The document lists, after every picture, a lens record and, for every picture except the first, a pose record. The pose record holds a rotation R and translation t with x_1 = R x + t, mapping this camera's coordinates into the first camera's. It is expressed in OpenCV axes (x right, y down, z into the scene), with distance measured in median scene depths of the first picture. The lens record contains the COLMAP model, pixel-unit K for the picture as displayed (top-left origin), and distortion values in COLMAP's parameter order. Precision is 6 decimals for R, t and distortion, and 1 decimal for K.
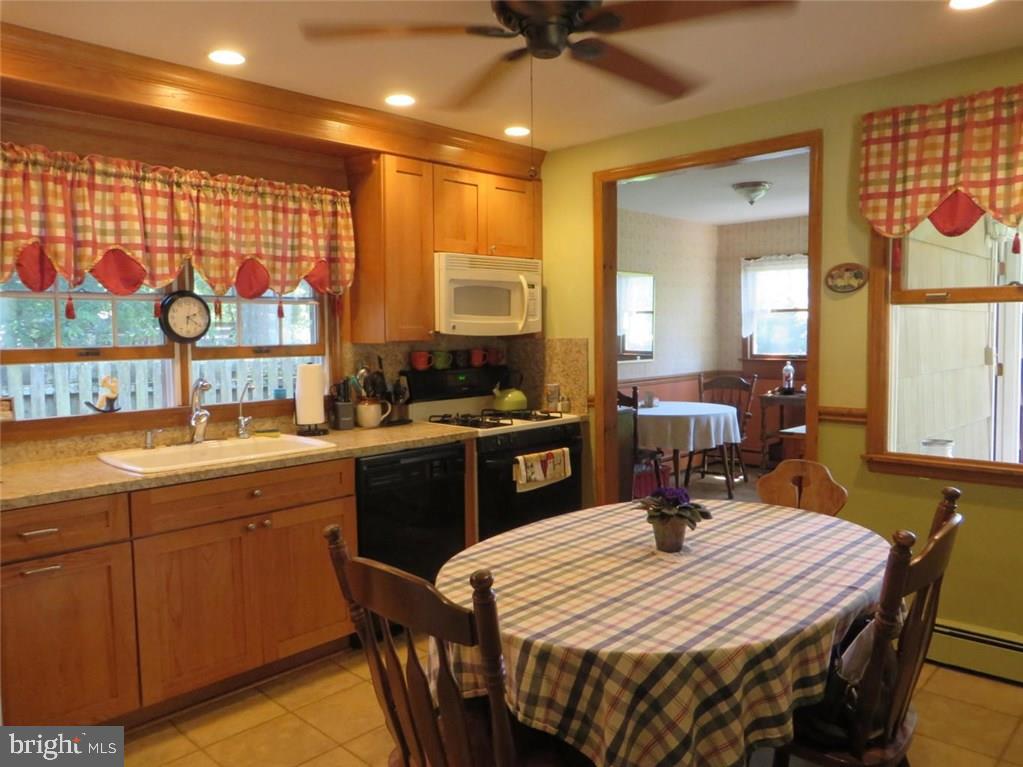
lens RADIAL K [[755.3, 0, 539.5], [0, 755.3, 386.7], [0, 0, 1]] dist [-0.000279, -0.003924]
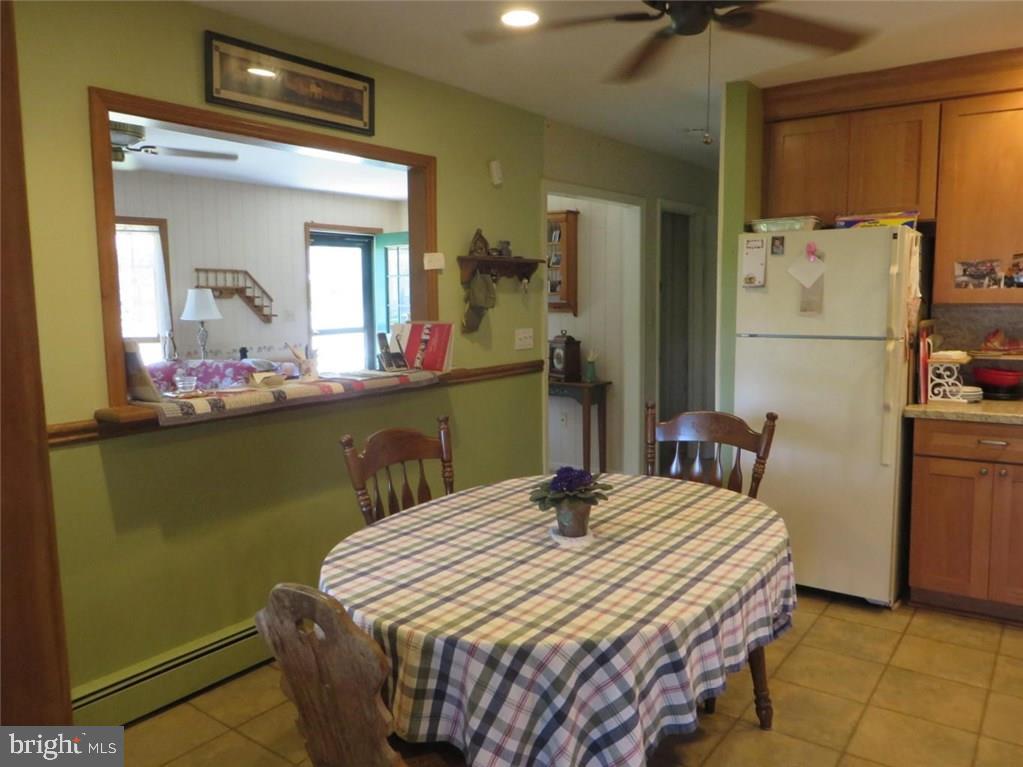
lens RADIAL K [[759.8, 0, 510.2], [0, 759.8, 377.7], [0, 0, 1]] dist [-0.002606, -0.007319]
pose [[-0.994876, 0.036244, -0.094383, 0.267755], [0.017769, 0.981686, 0.189678, -0.129165], [0.099529, 0.187029, -0.977299, 1.514584]]
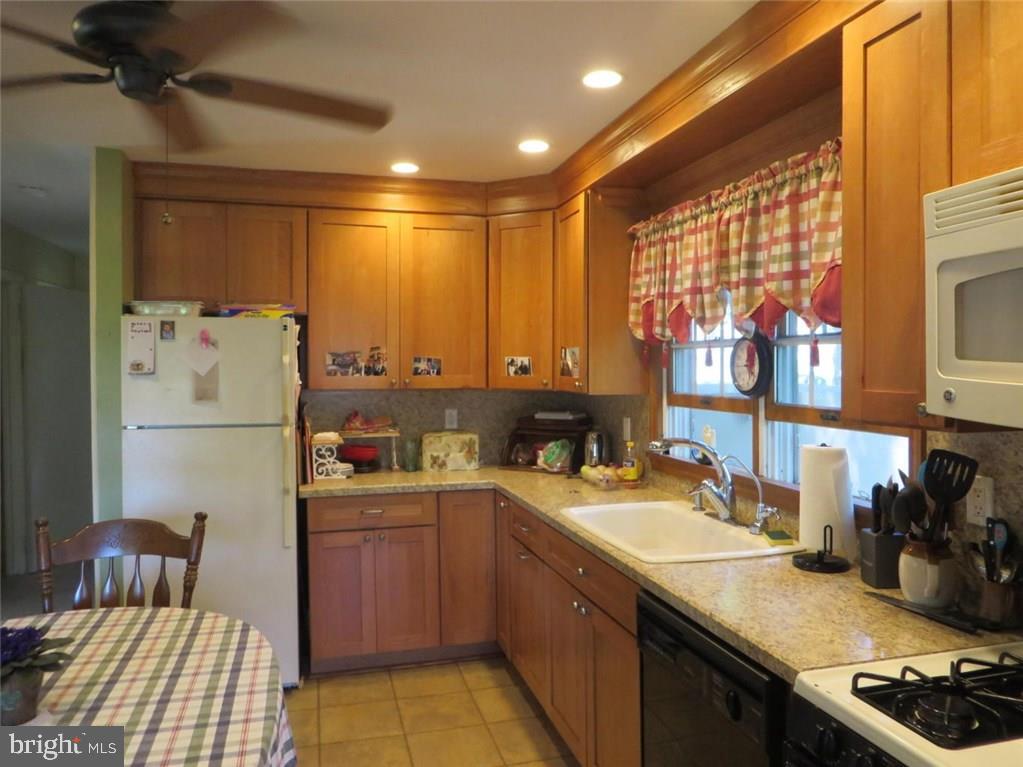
lens RADIAL K [[767.1, 0, 509.2], [0, 767.1, 377.8], [0, 0, 1]] dist [-0.024868, 0.001232]
pose [[-0.545869, 0.027713, -0.837412, 0.398686], [-0.056786, 0.995931, 0.069975, -0.136830], [0.835944, 0.085751, -0.542074, 1.384183]]
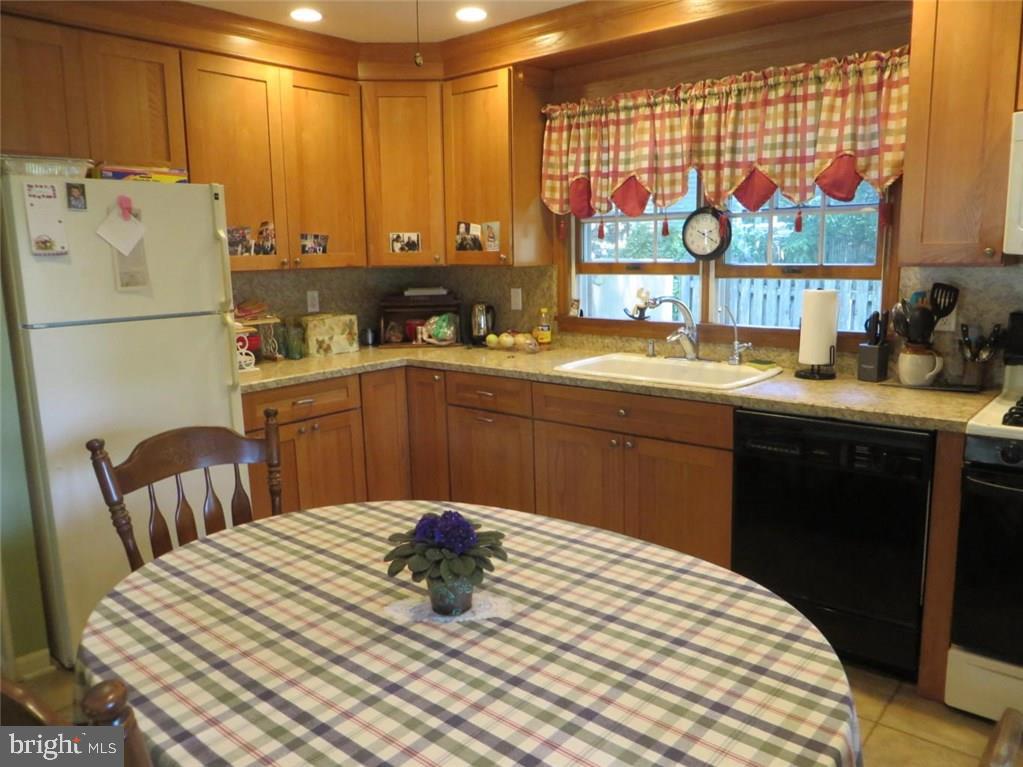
lens RADIAL K [[777.7, 0, 513.8], [0, 777.7, 376.0], [0, 0, 1]] dist [-0.003528, -0.006193]
pose [[0.019965, 0.174603, -0.984436, 0.639517], [-0.058526, 0.983148, 0.173188, -0.079720], [0.998086, 0.054157, 0.029848, 0.818967]]
